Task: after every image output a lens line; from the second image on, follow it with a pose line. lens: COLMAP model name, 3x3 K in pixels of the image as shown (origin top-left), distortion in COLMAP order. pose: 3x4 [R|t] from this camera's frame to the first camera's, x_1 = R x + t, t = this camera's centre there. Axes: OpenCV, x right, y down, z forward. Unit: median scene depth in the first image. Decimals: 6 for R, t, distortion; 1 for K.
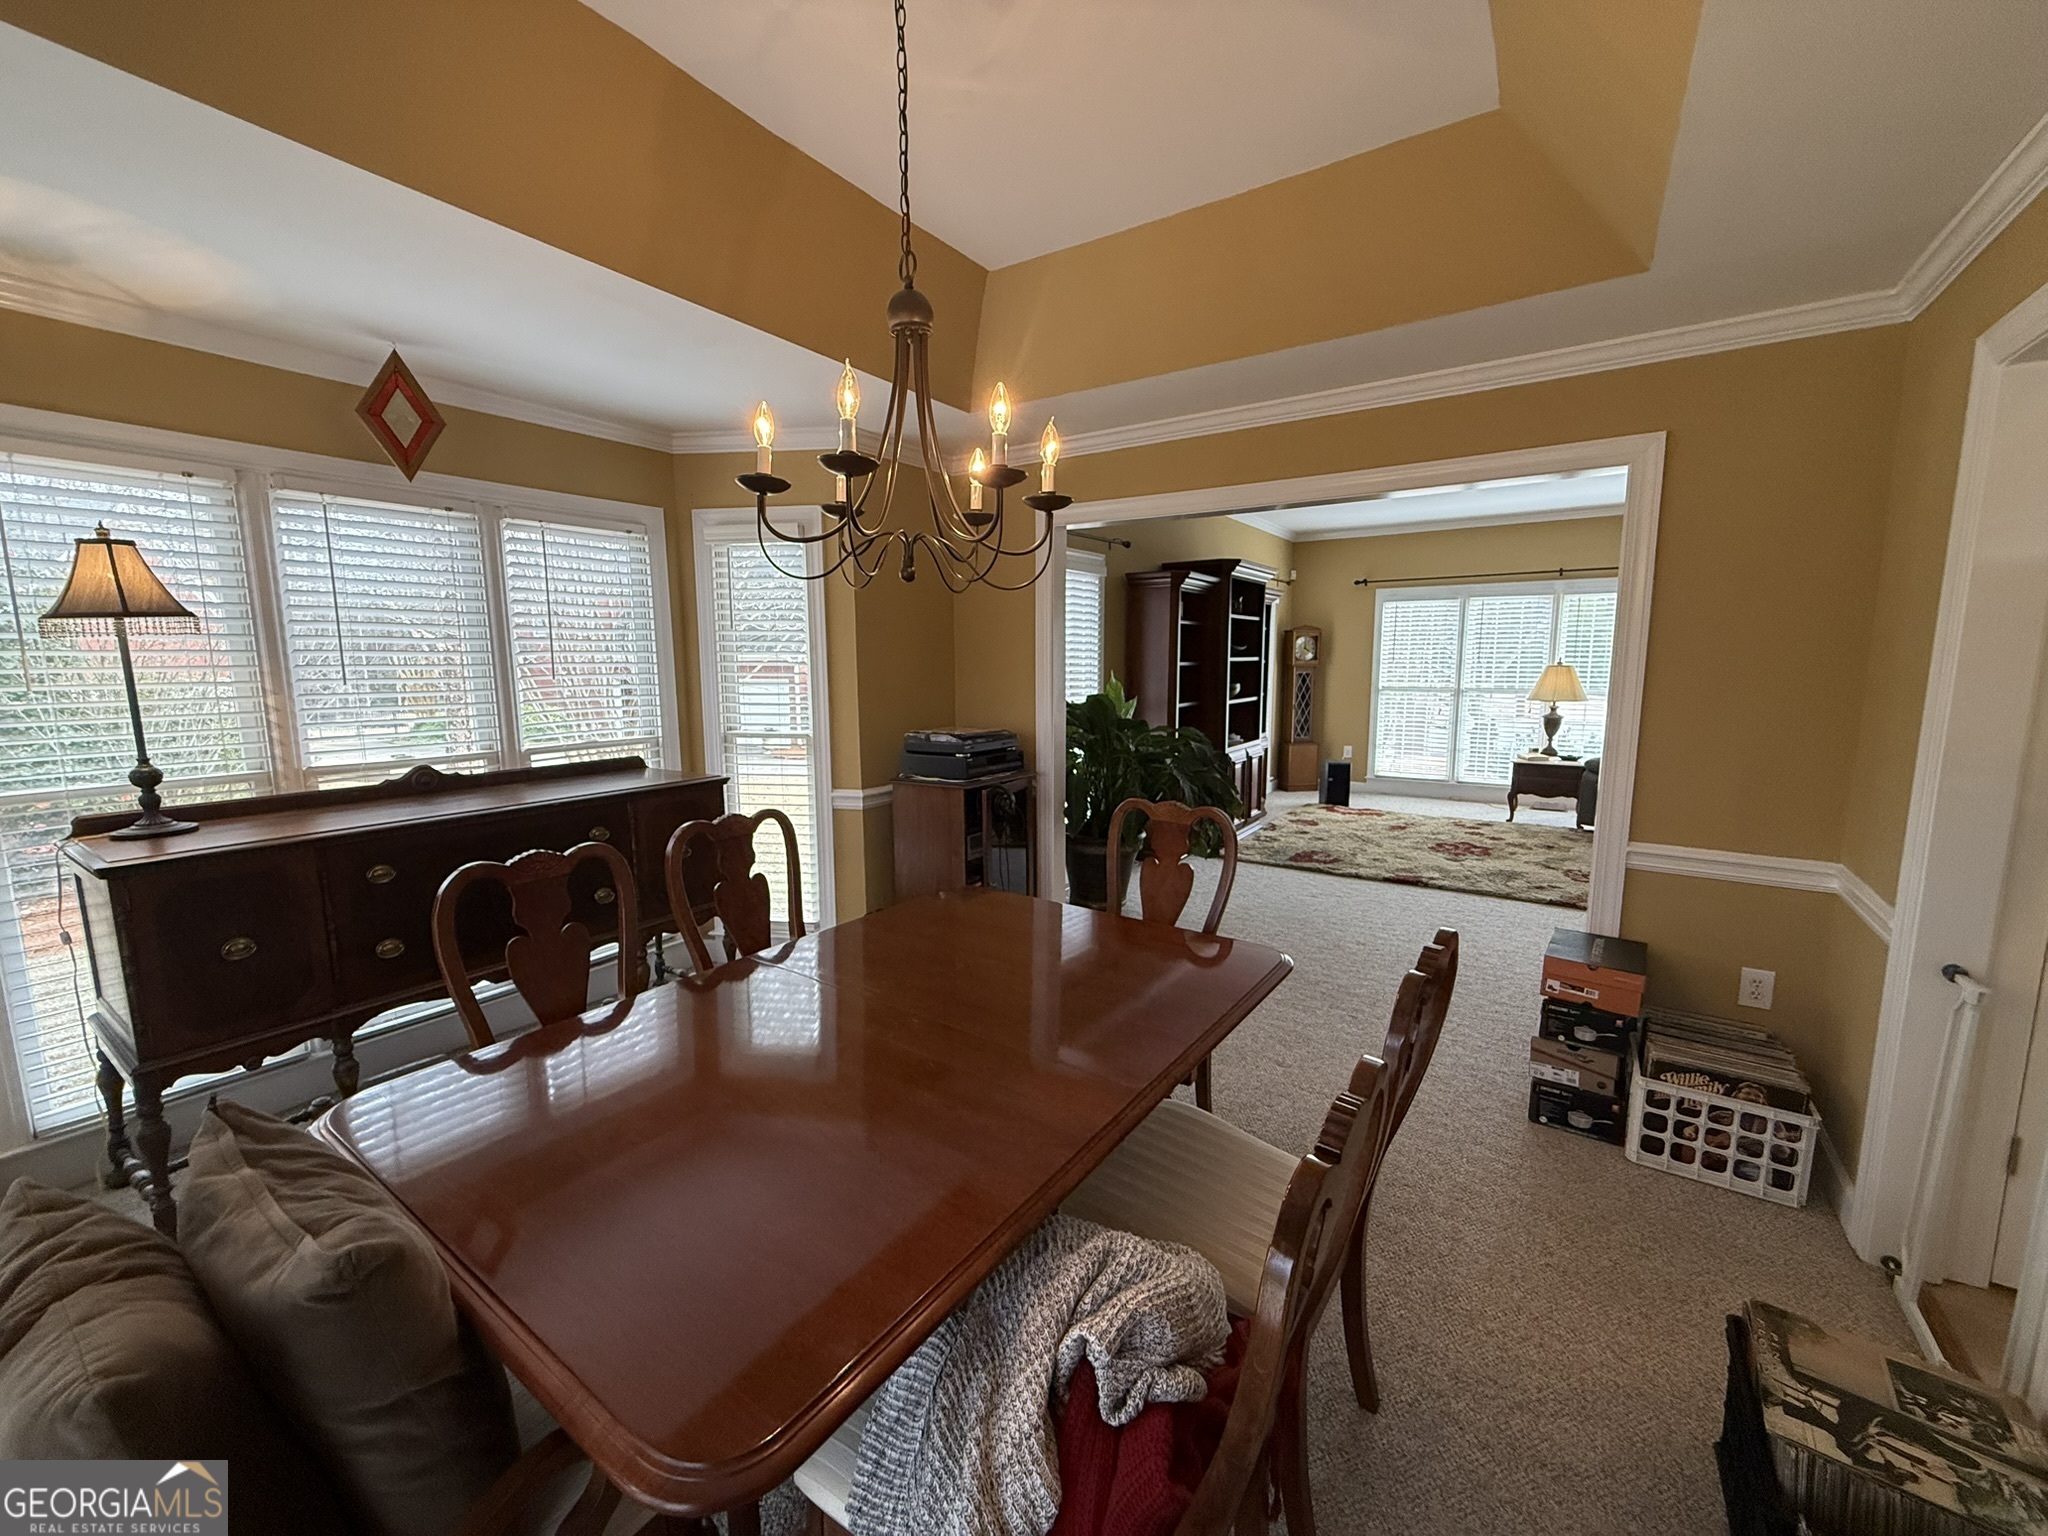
lens RADIAL K [[816.6, 0, 1023.0], [0, 816.6, 764.1], [0, 0, 1]] dist [-0.001168, 0.000459]
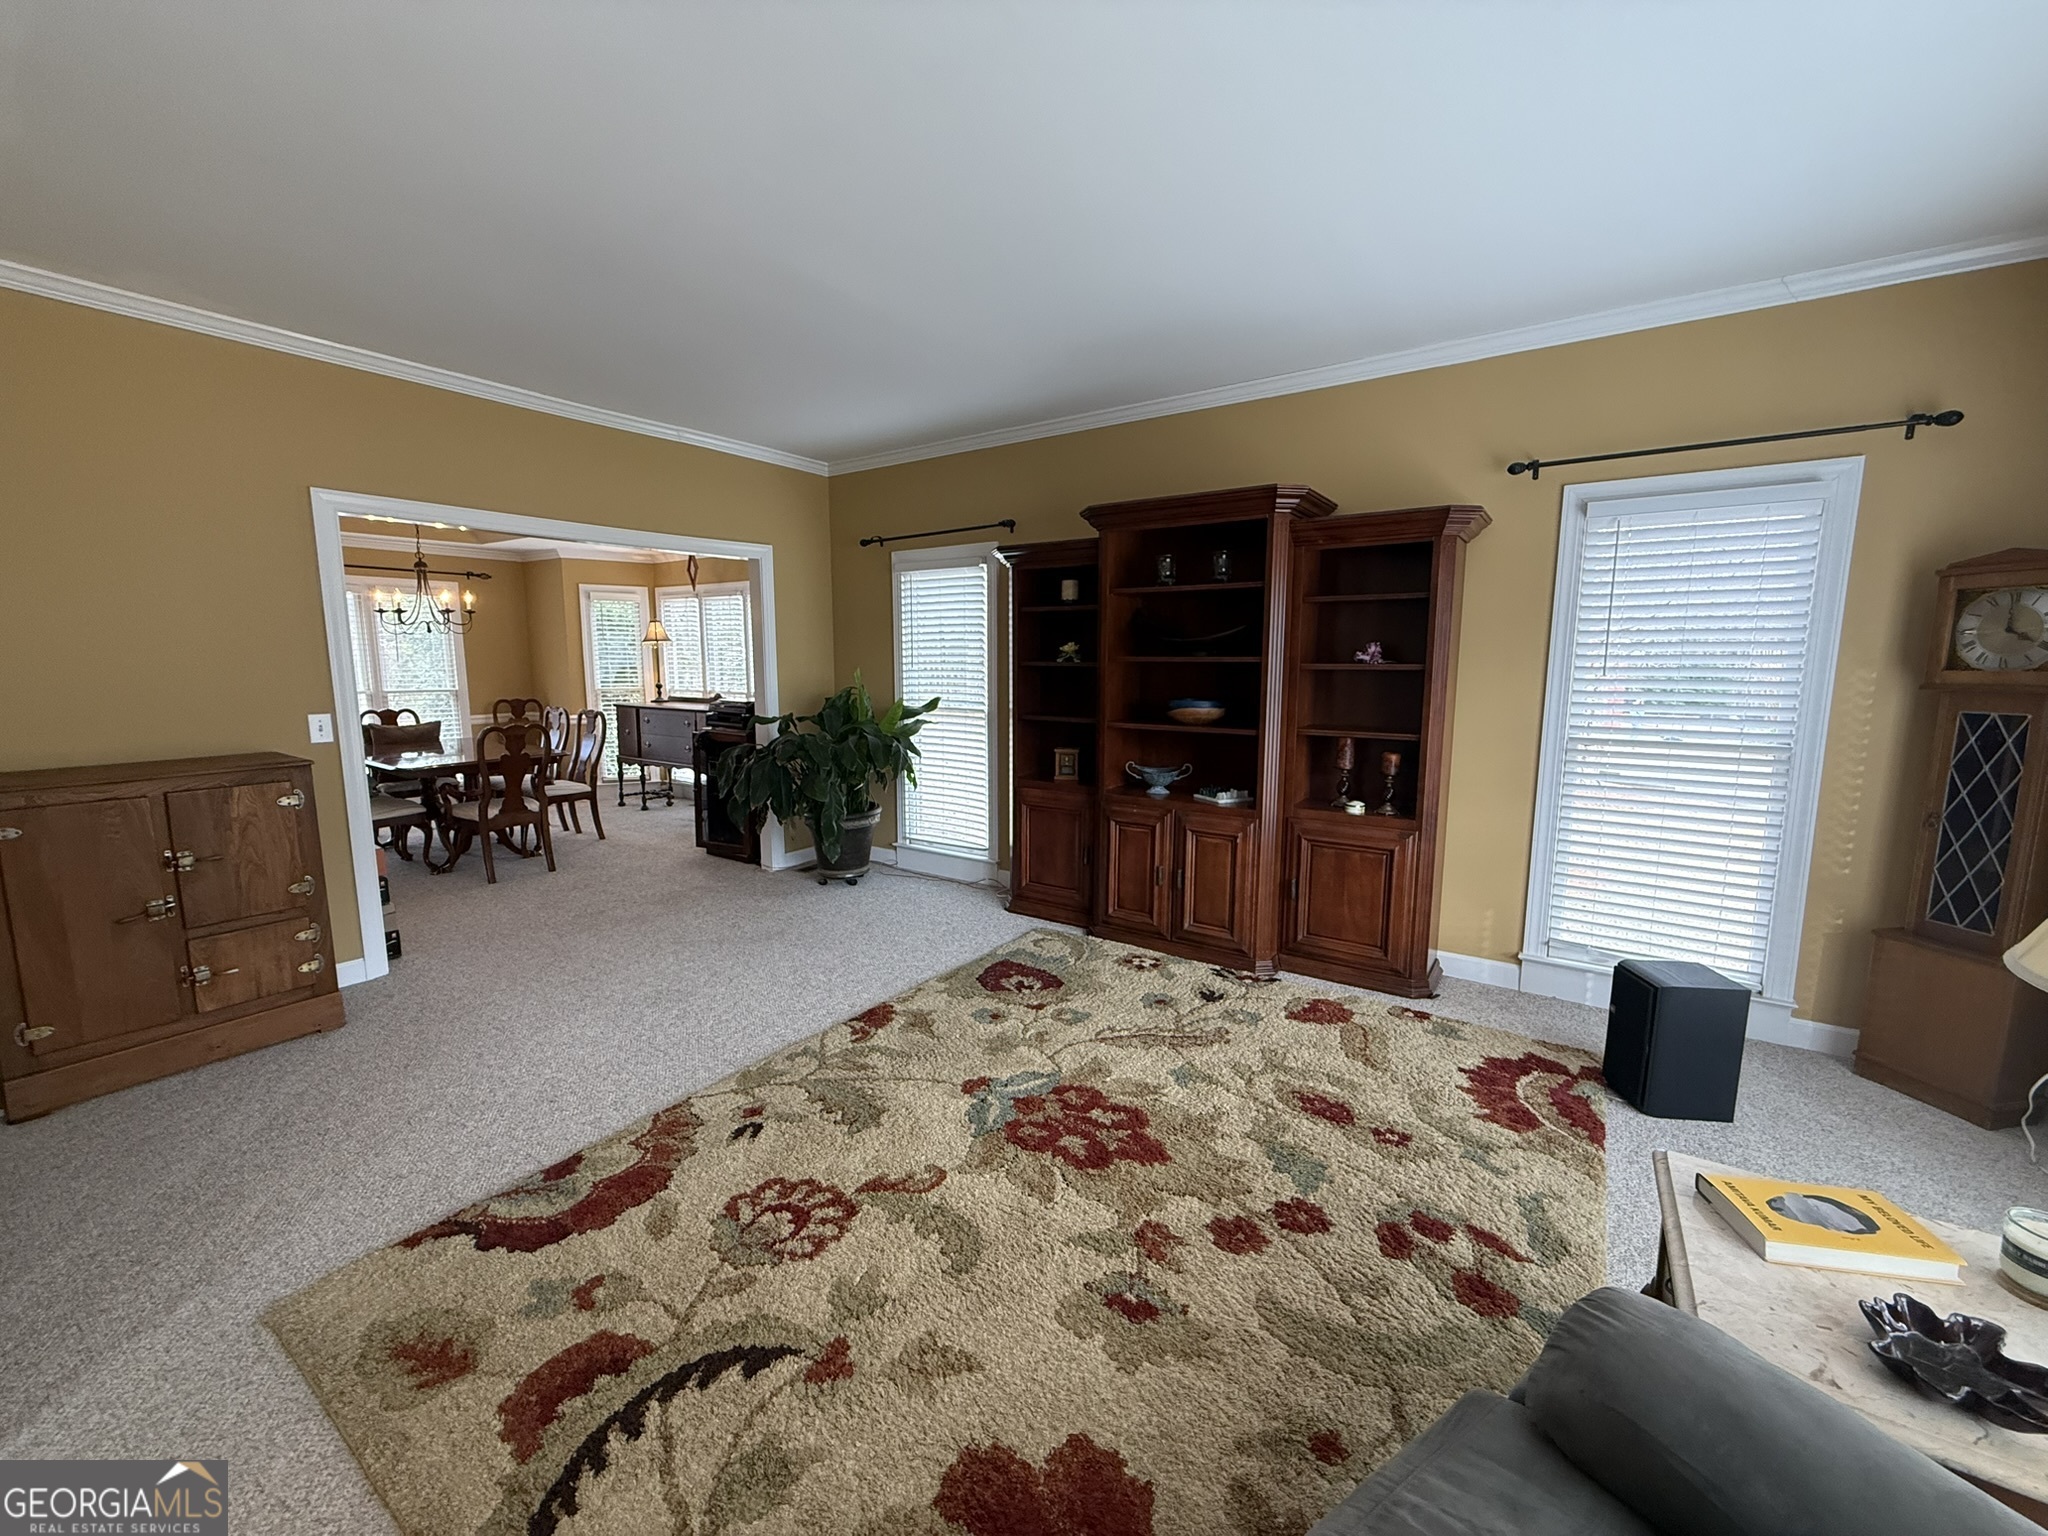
lens RADIAL K [[816.6, 0, 1023.9], [0, 816.6, 770.6], [0, 0, 1]] dist [-0.001168, 0.000459]
pose [[0.001000, 0.144962, -0.989437, 1.572144], [-0.145445, 0.978937, 0.143277, -0.229380], [0.989366, 0.143765, 0.022063, 1.598228]]
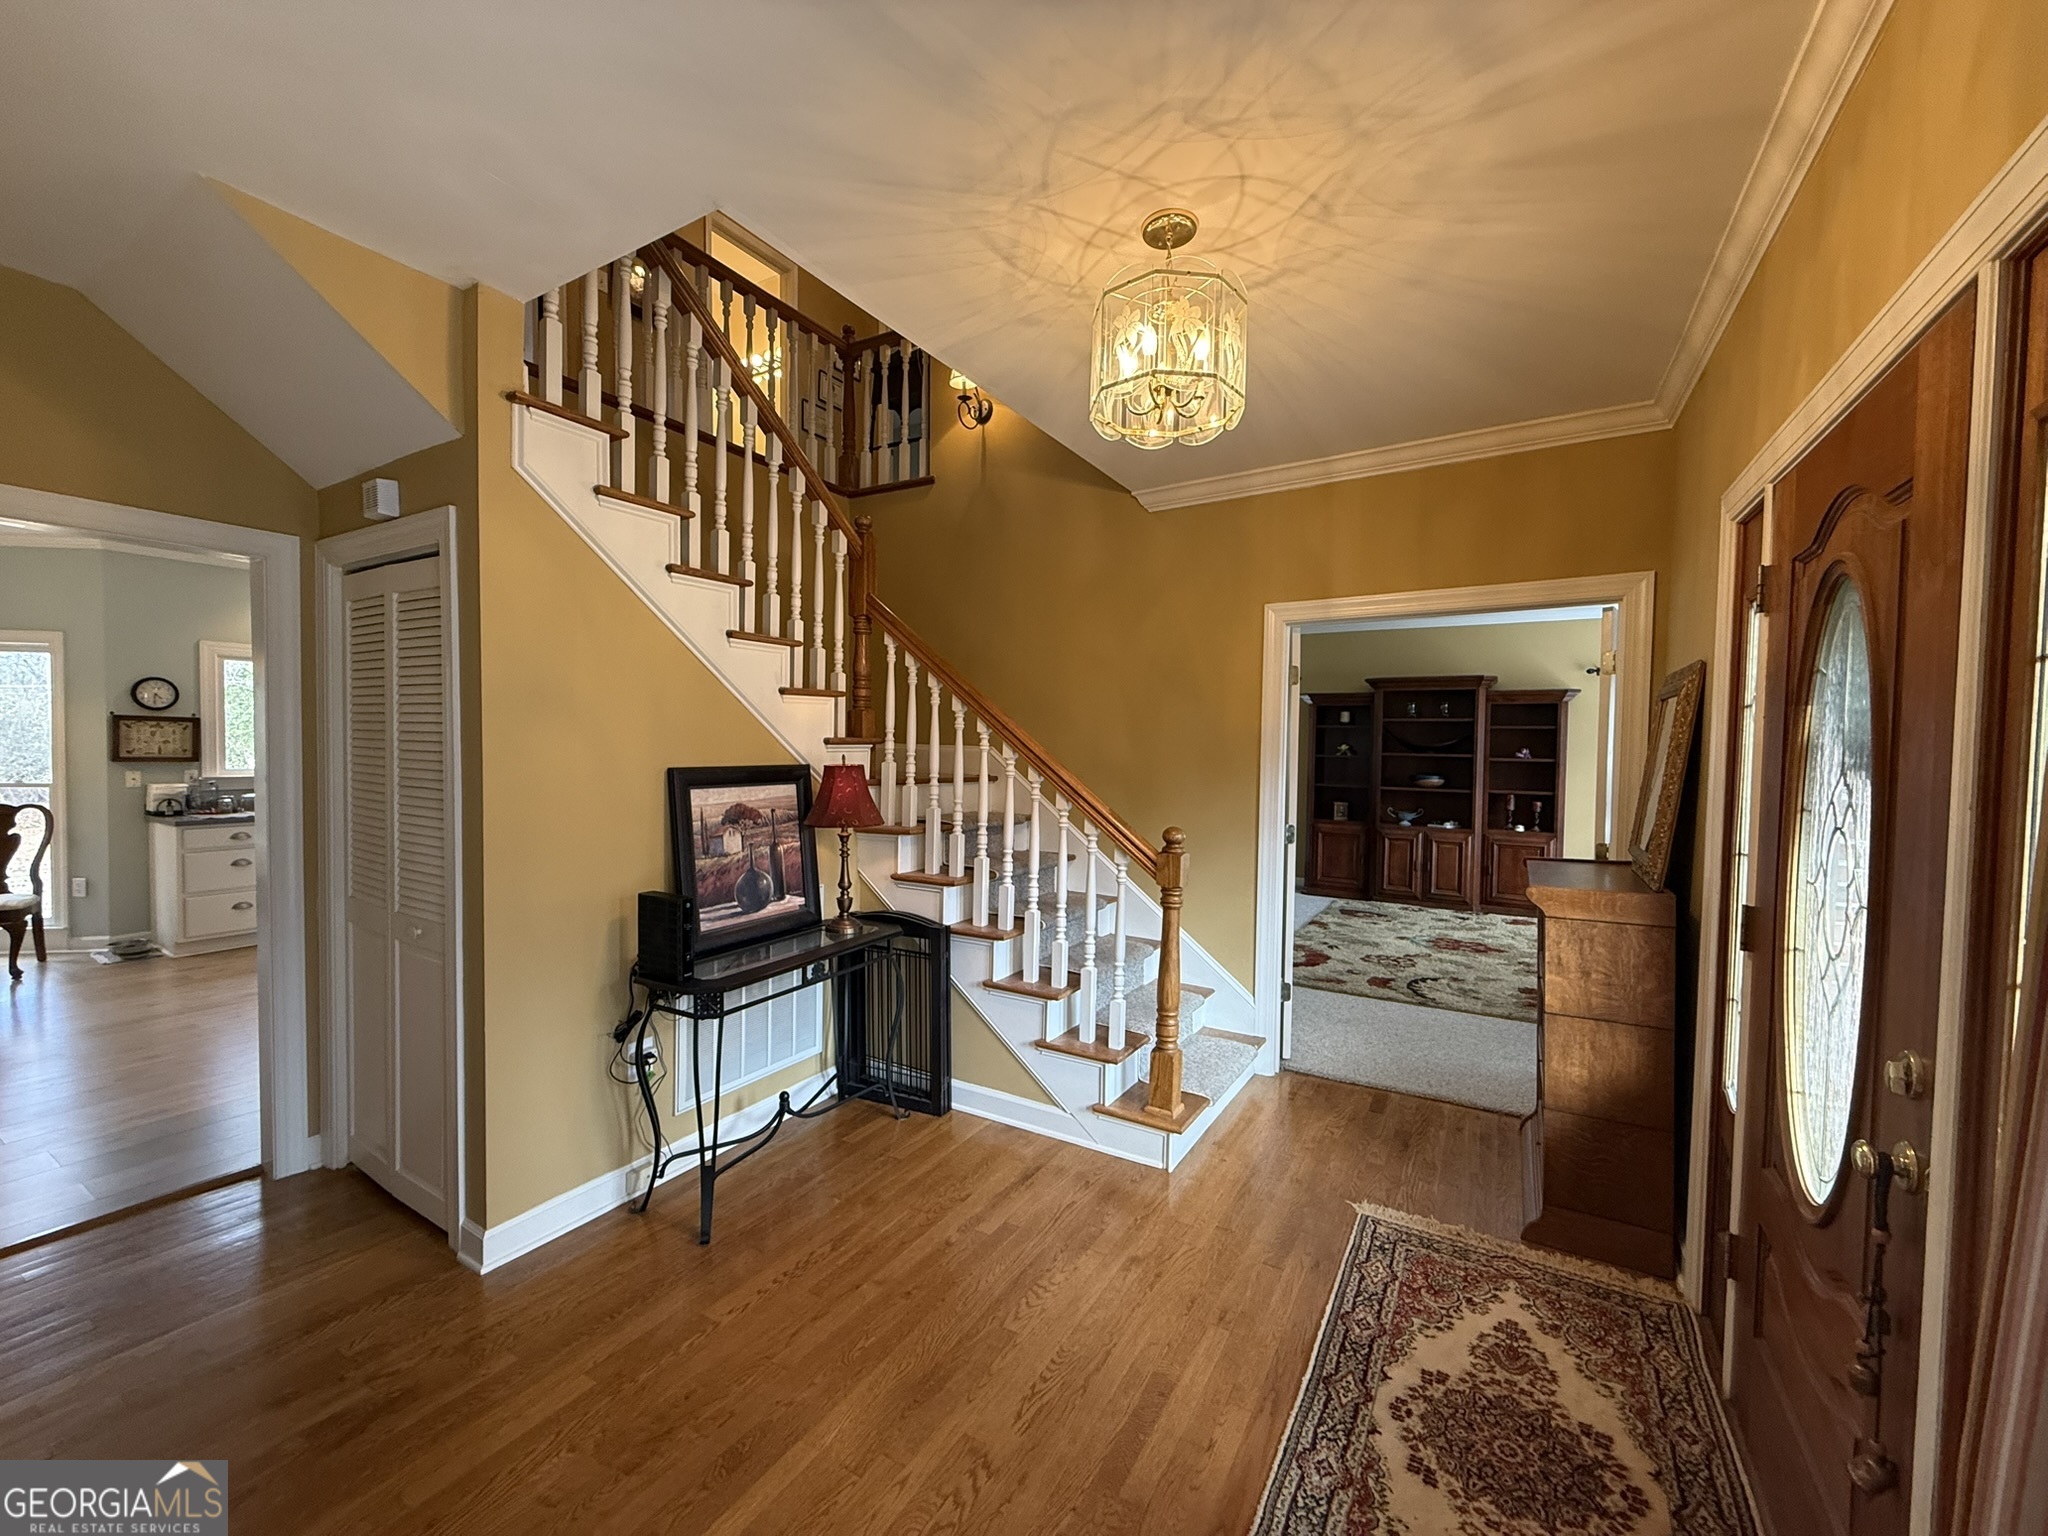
lens RADIAL K [[816.6, 0, 1020.7], [0, 816.6, 766.0], [0, 0, 1]] dist [-0.001168, 0.000459]
pose [[0.065968, 0.033840, -0.997248, 2.304651], [-0.160416, 0.986784, 0.022874, -0.131818], [0.984843, 0.158466, 0.070524, 0.863072]]
